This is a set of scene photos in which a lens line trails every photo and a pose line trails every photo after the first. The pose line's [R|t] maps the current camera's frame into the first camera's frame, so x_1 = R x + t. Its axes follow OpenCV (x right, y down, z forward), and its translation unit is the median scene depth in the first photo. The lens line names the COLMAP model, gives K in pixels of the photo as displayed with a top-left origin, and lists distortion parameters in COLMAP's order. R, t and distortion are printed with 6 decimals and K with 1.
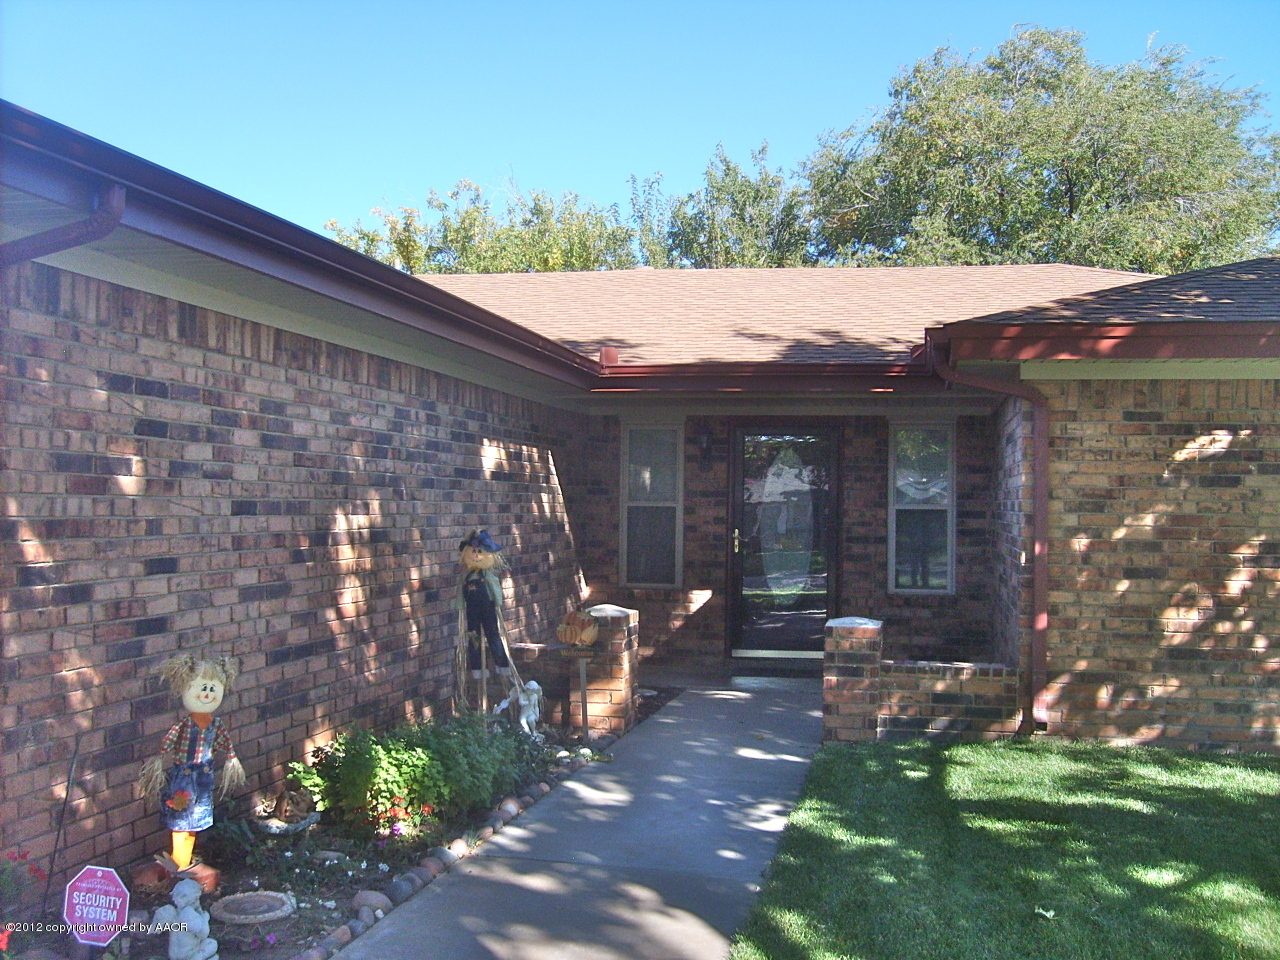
lens RADIAL K [[1227.7, 0, 640.0], [0, 1227.7, 480.0], [0, 0, 1]] dist [-0.128664, -0.007943]
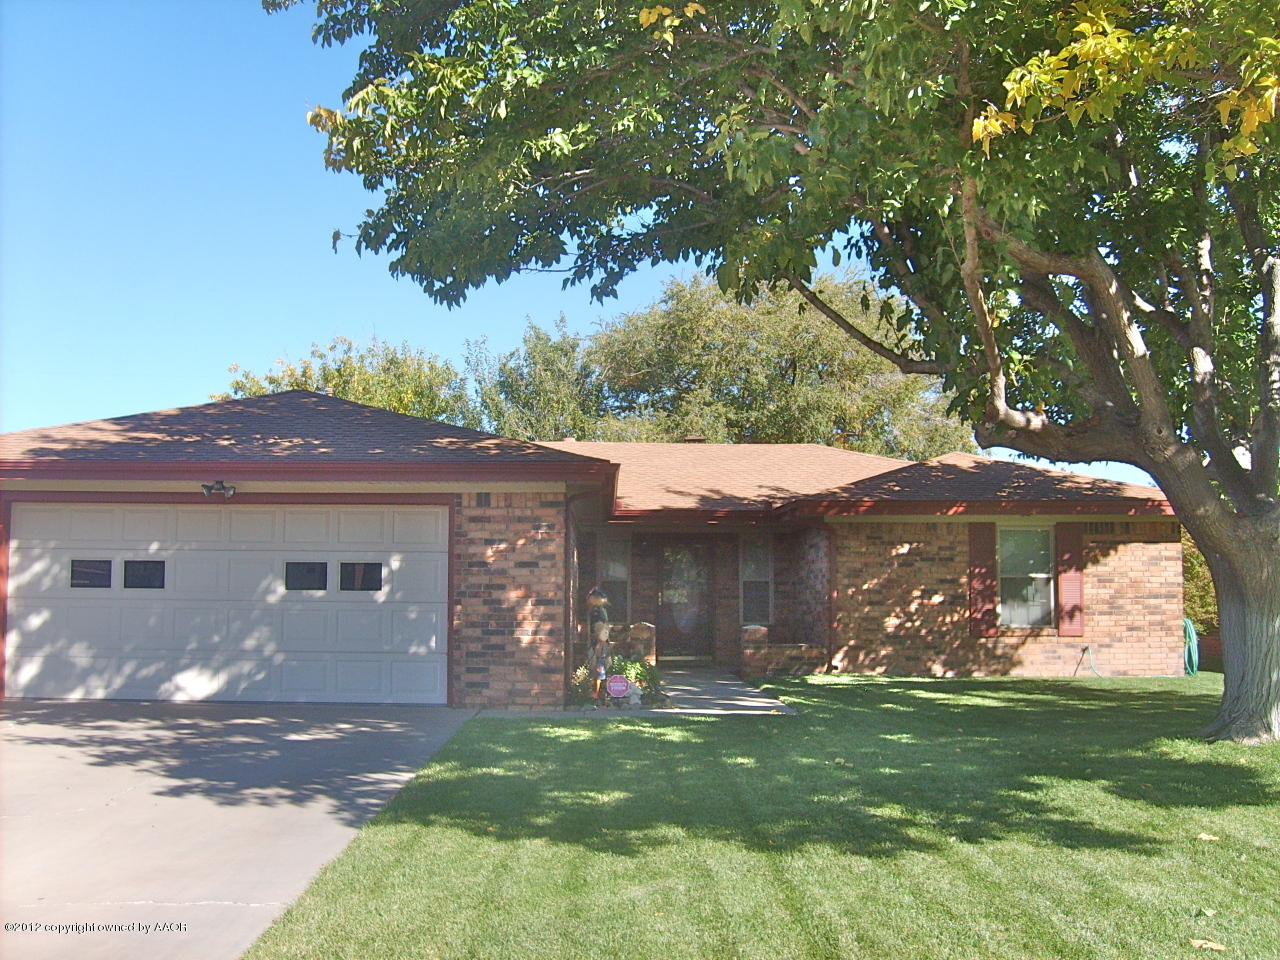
lens RADIAL K [[1407.6, 0, 640.0], [0, 1407.6, 480.0], [0, 0, 1]] dist [-0.146853, 0.093011]
pose [[0.955668, 0.014953, 0.294067, -0.844927], [0.004744, 0.997798, -0.066156, 0.014900], [-0.294409, 0.064618, 0.953493, -1.524219]]
